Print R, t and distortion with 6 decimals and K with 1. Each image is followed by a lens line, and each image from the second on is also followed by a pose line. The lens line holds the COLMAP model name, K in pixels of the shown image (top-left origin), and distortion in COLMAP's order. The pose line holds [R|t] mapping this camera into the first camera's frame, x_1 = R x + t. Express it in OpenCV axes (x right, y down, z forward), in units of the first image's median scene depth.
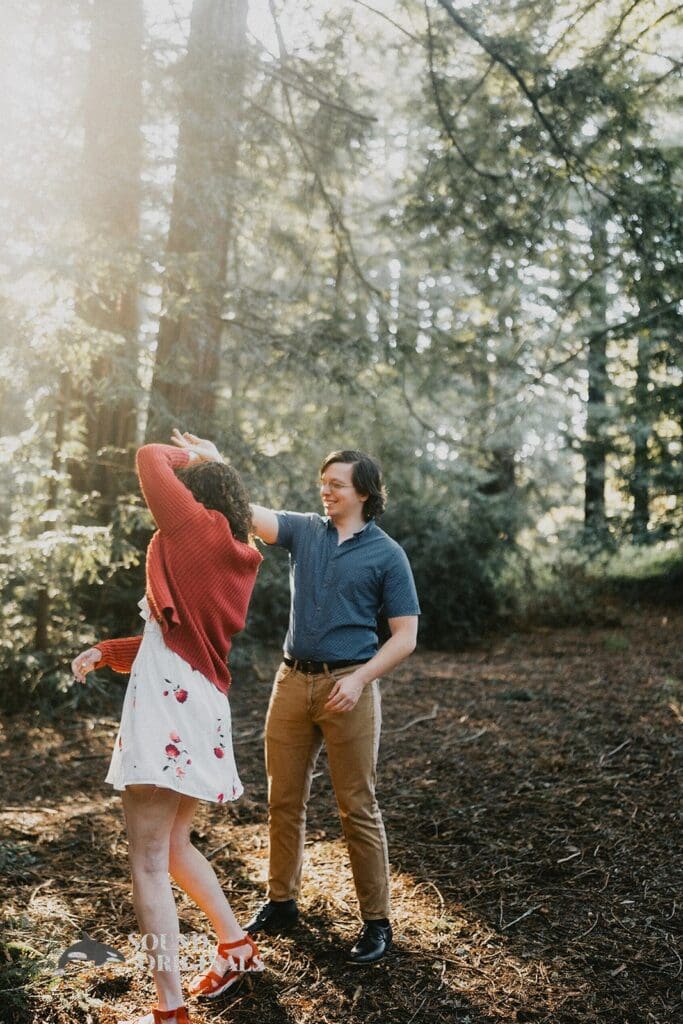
lens RADIAL K [[995.8, 0, 341.5], [0, 995.8, 512.0], [0, 0, 1]] dist [0.004635, 0.002437]
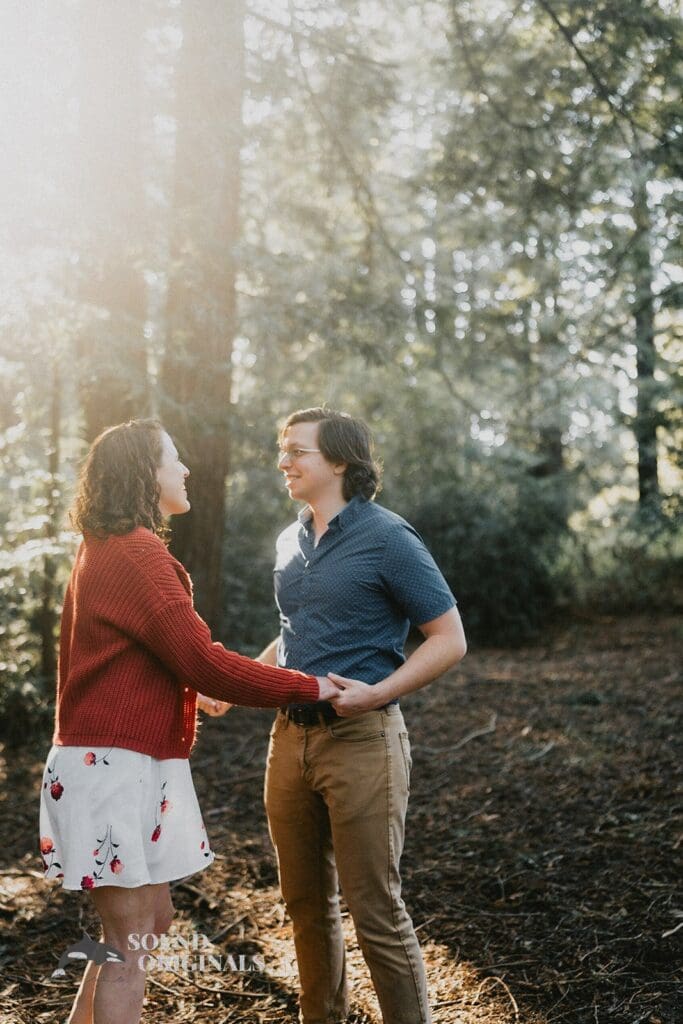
lens RADIAL K [[1002.0, 0, 344.5], [0, 1002.0, 515.1], [0, 0, 1]] dist [0.001806, 0.013100]
pose [[0.997781, -0.049781, -0.044225, 0.010616], [0.050203, 0.998703, 0.008481, 0.002630], [0.043745, -0.010682, 0.998986, 0.106723]]
